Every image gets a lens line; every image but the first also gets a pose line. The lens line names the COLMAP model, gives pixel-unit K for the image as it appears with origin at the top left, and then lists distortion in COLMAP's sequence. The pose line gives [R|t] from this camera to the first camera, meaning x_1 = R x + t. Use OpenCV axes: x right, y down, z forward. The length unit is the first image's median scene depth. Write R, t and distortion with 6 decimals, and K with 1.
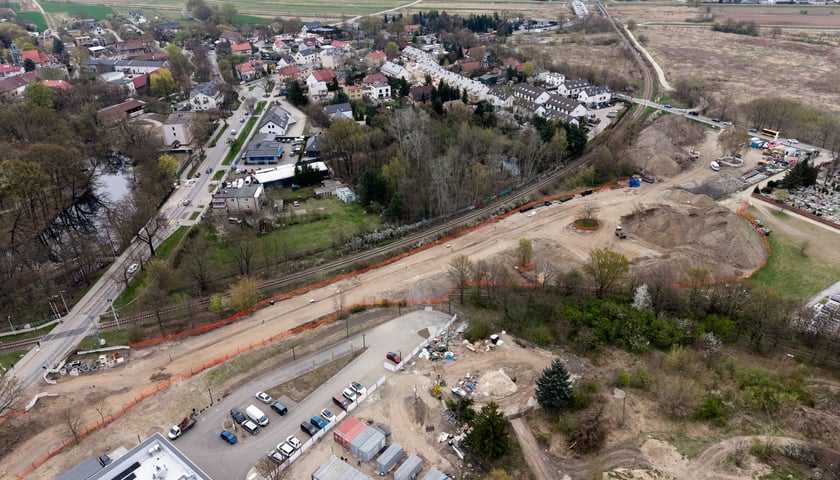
lens RADIAL K [[550.4, 0, 420.0], [0, 550.4, 240.0], [0, 0, 1]] dist [0.047985, -0.057869]
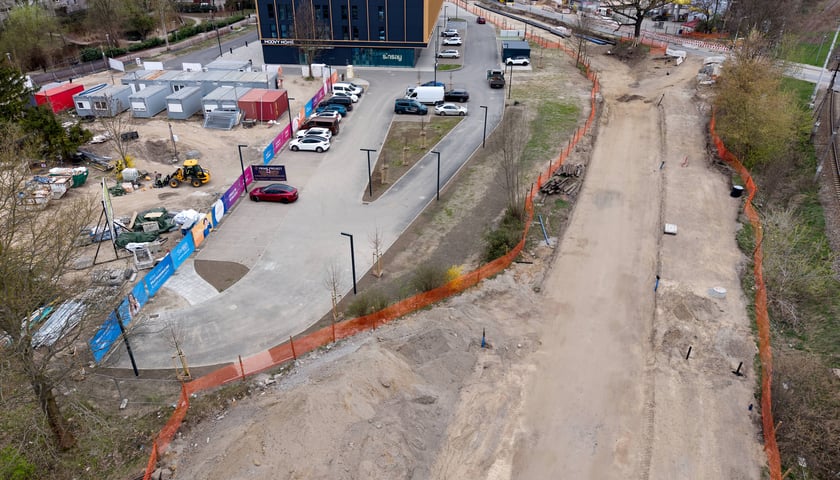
lens RADIAL K [[550.4, 0, 420.0], [0, 550.4, 240.0], [0, 0, 1]] dist [0.047985, -0.057869]
pose [[-0.838062, 0.278107, -0.469370, 0.041081], [-0.264540, 0.545276, 0.795420, -0.069198], [0.477148, 0.790778, -0.383404, 0.919874]]
